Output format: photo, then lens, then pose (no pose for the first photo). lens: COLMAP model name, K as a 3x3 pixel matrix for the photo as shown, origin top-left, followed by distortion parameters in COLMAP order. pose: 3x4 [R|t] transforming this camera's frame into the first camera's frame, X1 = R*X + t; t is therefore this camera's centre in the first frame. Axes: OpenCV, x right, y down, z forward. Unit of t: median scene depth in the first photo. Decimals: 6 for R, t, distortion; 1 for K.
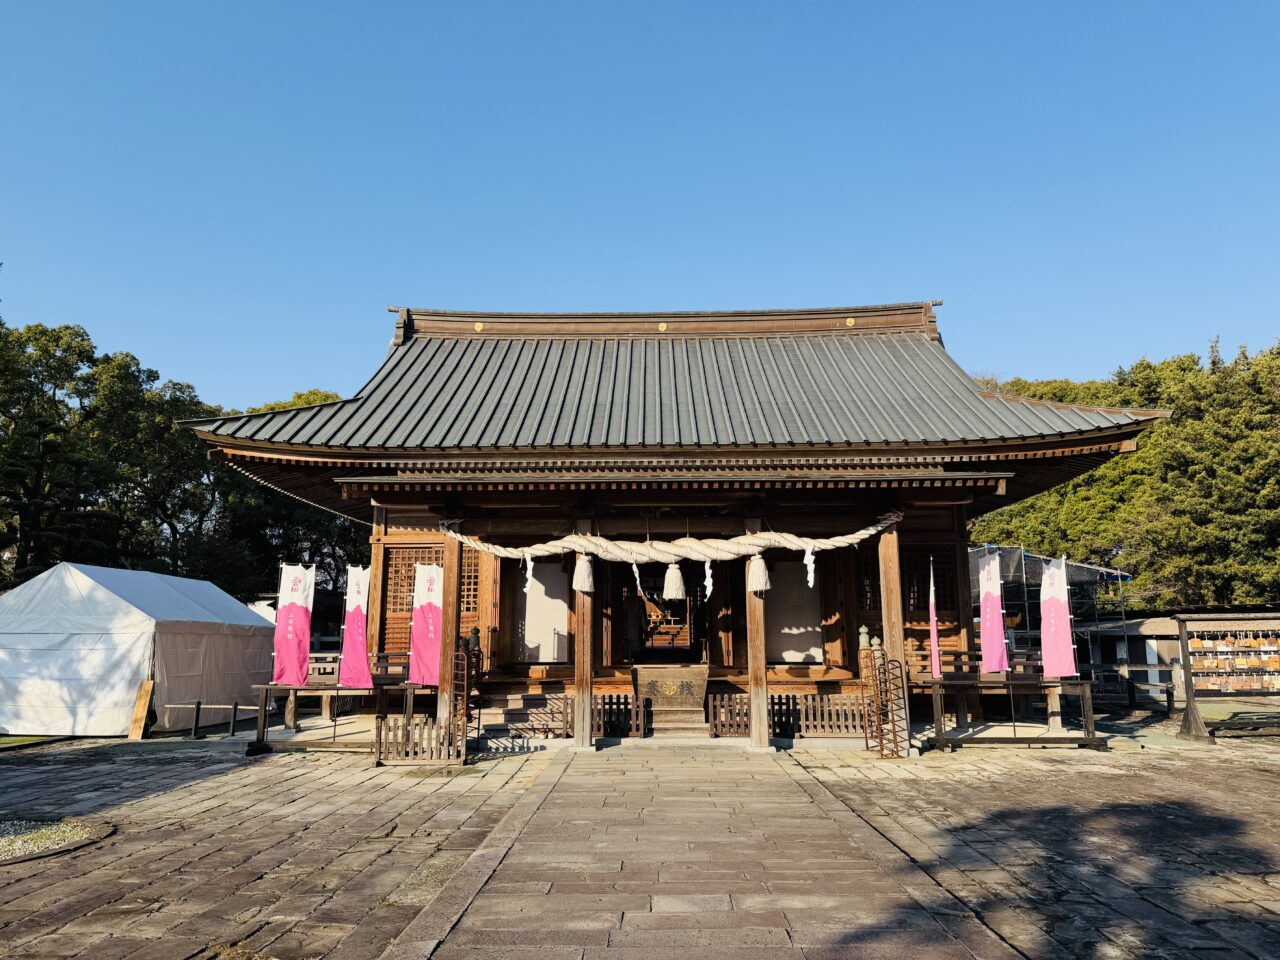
lens RADIAL K [[897.4, 0, 640.0], [0, 897.4, 480.0], [0, 0, 1]] dist [0.111837, -0.162847]
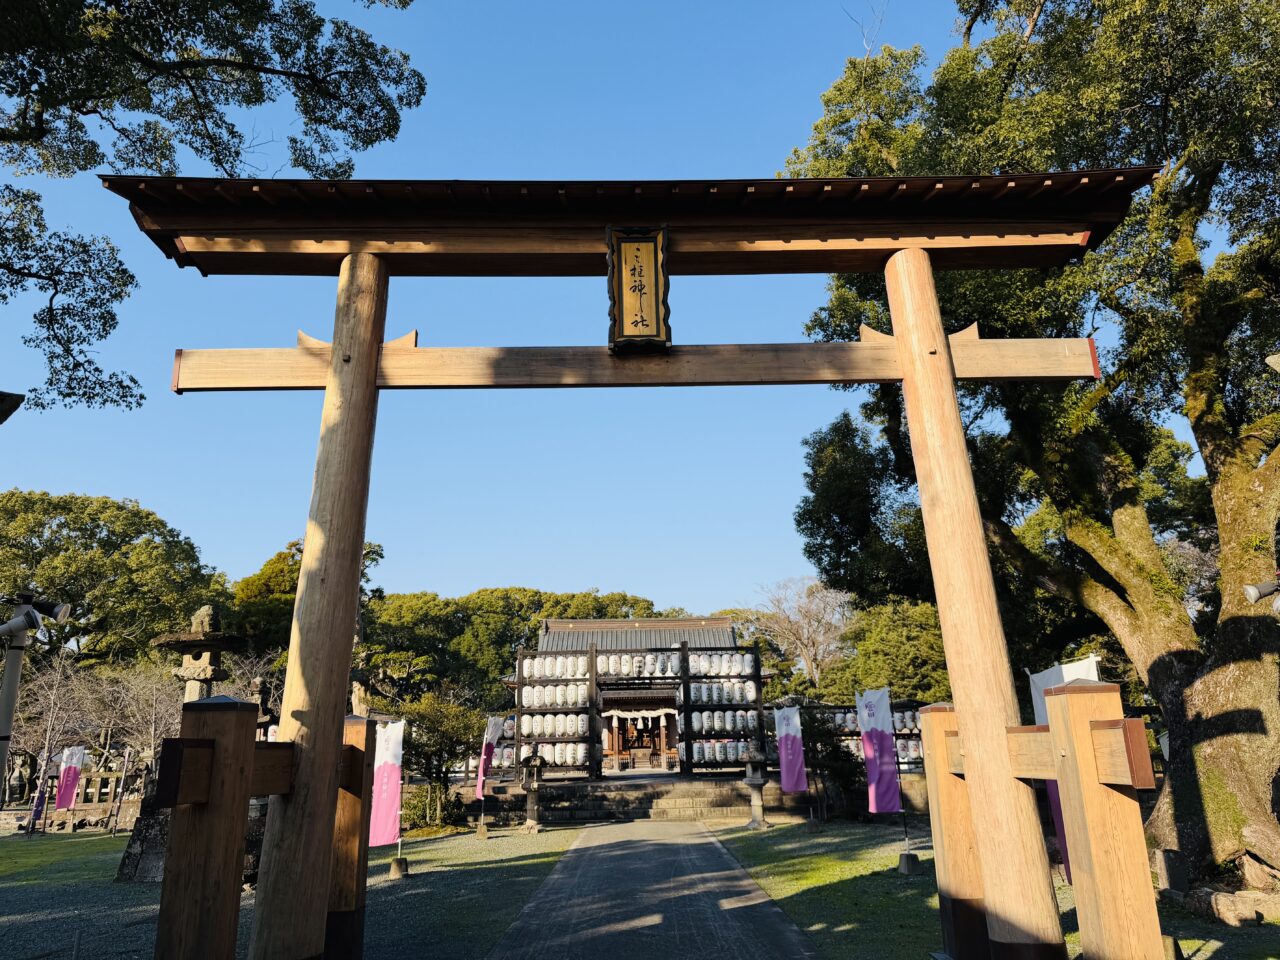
lens RADIAL K [[897.4, 0, 640.0], [0, 897.4, 480.0], [0, 0, 1]] dist [0.111837, -0.162847]
pose [[0.999689, -0.011798, 0.021958, -0.031968], [0.014405, 0.992347, -0.122634, -0.417119], [-0.020343, 0.122913, 0.992209, -2.756271]]
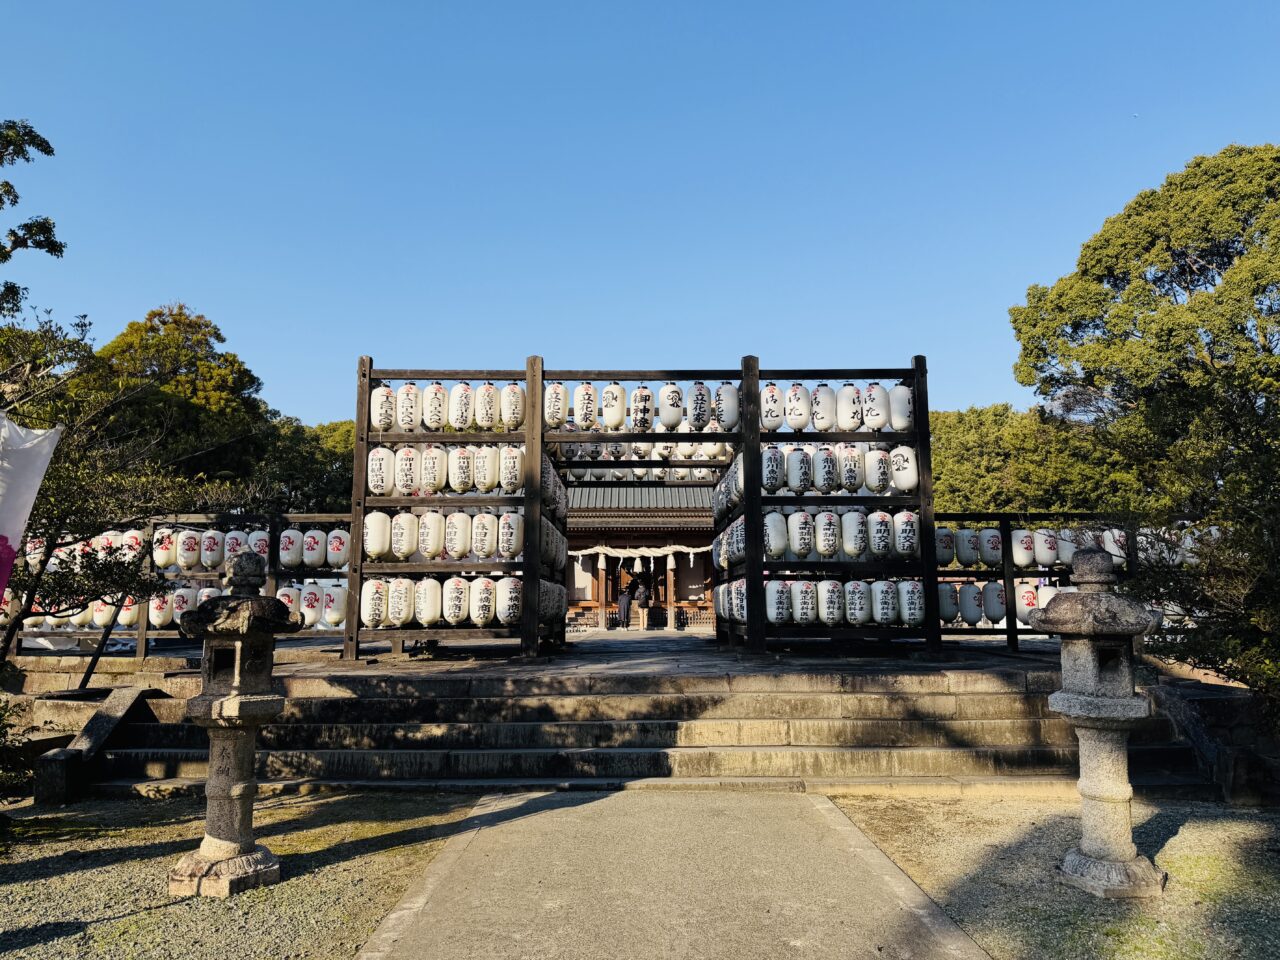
lens RADIAL K [[897.4, 0, 640.0], [0, 897.4, 480.0], [0, 0, 1]] dist [0.111837, -0.162847]
pose [[0.999704, 0.004594, 0.023881, -0.017624], [-0.005264, 0.999593, 0.028033, -0.195480], [-0.023743, -0.028150, 0.999322, -1.506588]]
